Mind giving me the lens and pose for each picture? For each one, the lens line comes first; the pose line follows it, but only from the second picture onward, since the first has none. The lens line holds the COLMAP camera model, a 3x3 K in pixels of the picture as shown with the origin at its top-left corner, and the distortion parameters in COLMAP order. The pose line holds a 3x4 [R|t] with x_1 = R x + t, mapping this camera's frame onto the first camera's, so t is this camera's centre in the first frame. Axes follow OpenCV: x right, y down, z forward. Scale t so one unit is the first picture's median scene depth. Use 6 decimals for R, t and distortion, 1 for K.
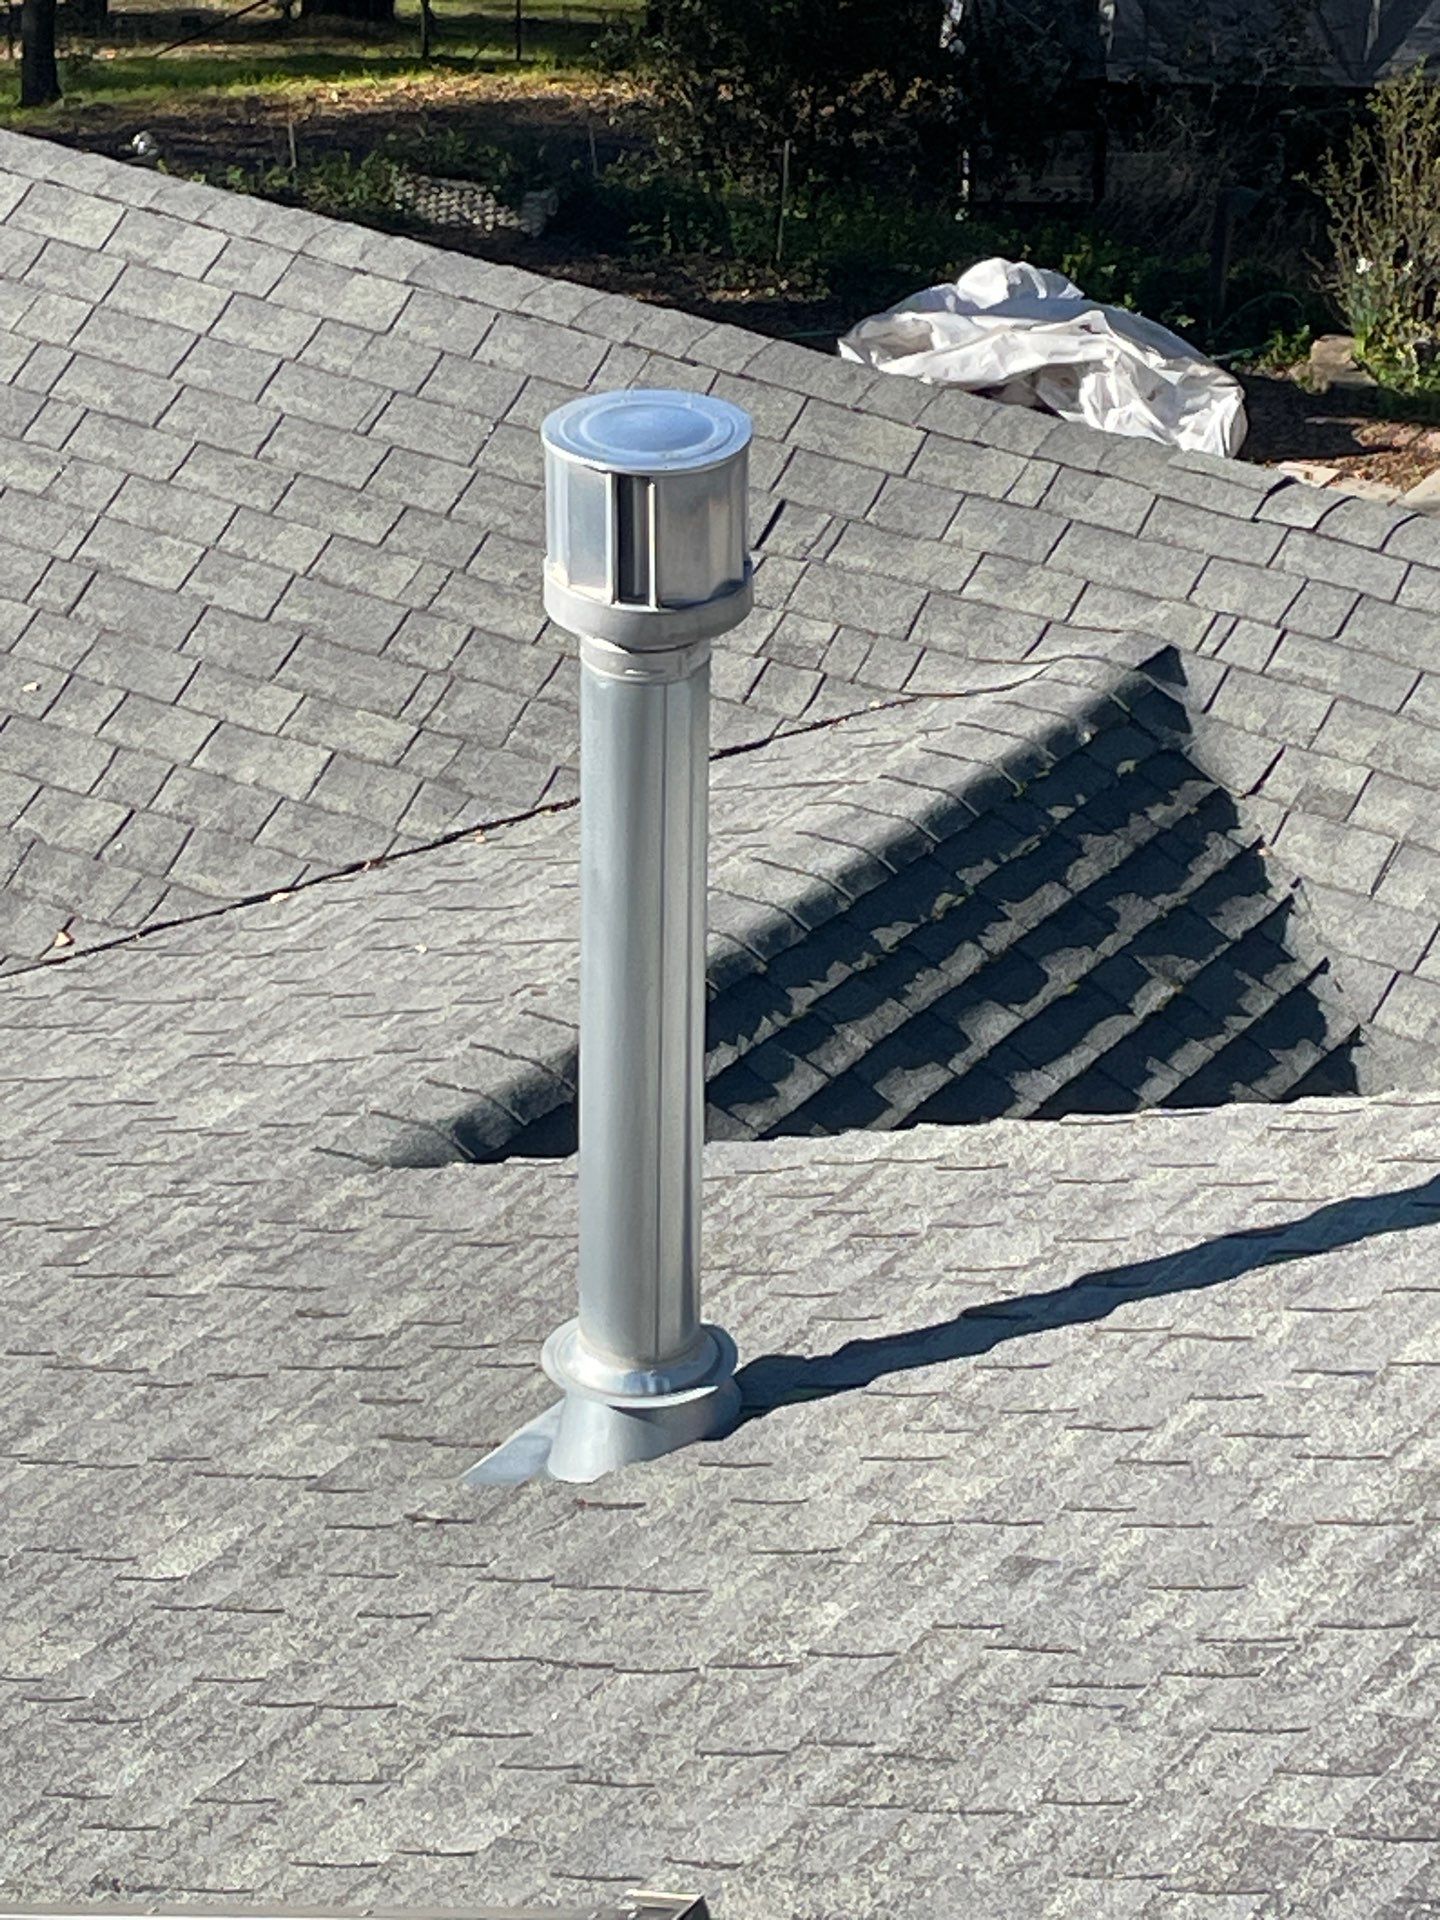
lens RADIAL K [[5367.6, 0, 720.0], [0, 5367.6, 960.0], [0, 0, 1]] dist [0.135274, -0.206316]
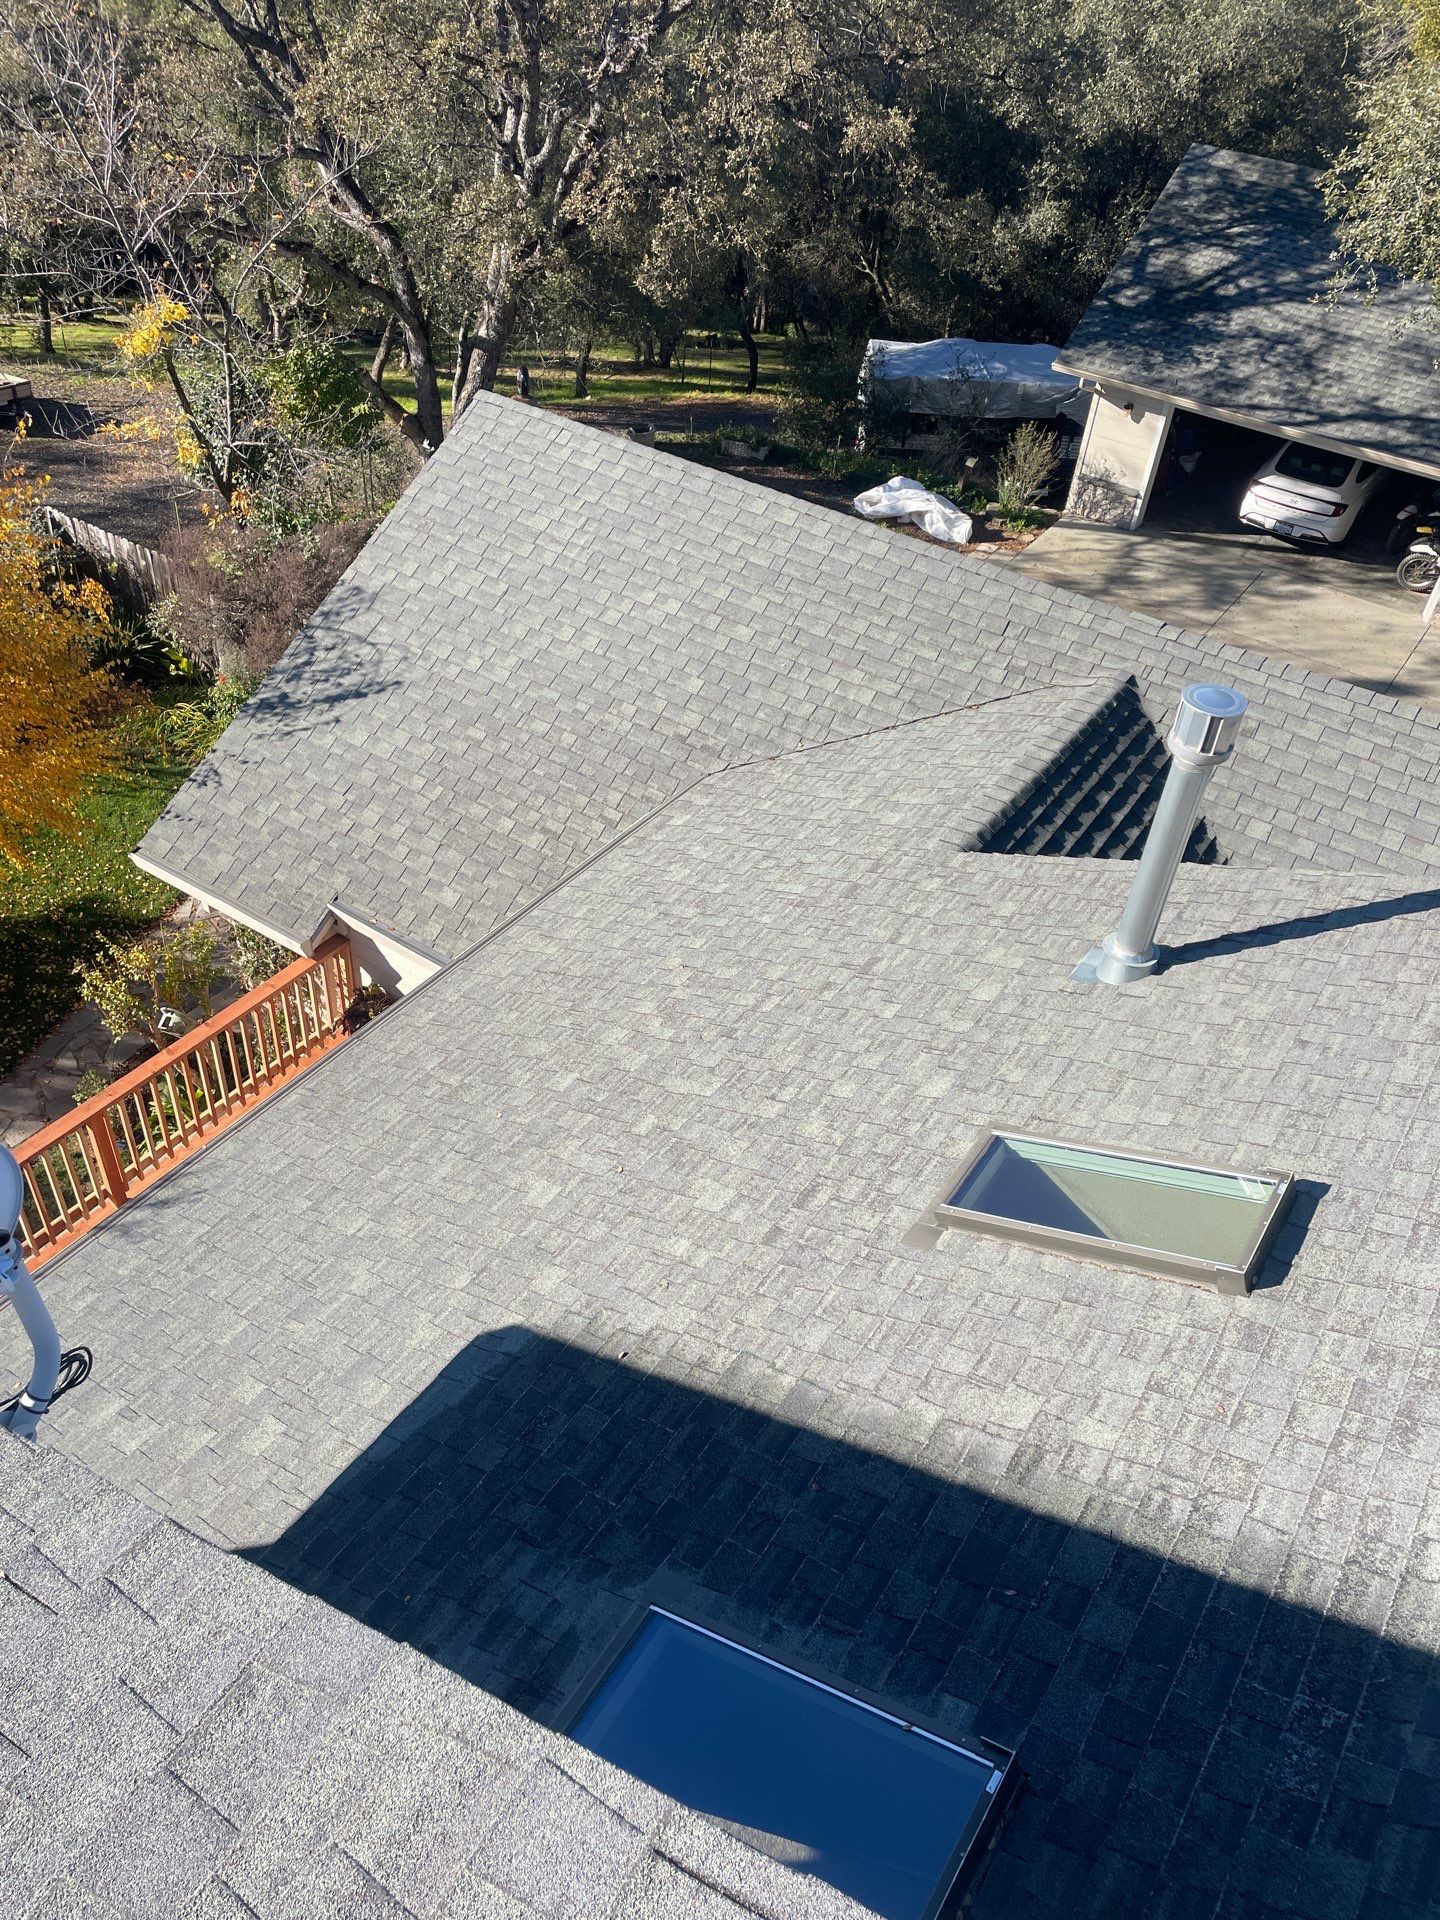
lens RADIAL K [[1435.6, 0, 720.0], [0, 1435.6, 960.0], [0, 0, 1]] dist [0.096689, -0.124138]
pose [[0.998793, 0.037322, 0.031920, -0.203841], [-0.043551, 0.973506, 0.224478, -0.077472], [-0.022697, -0.225597, 0.973956, 0.055709]]
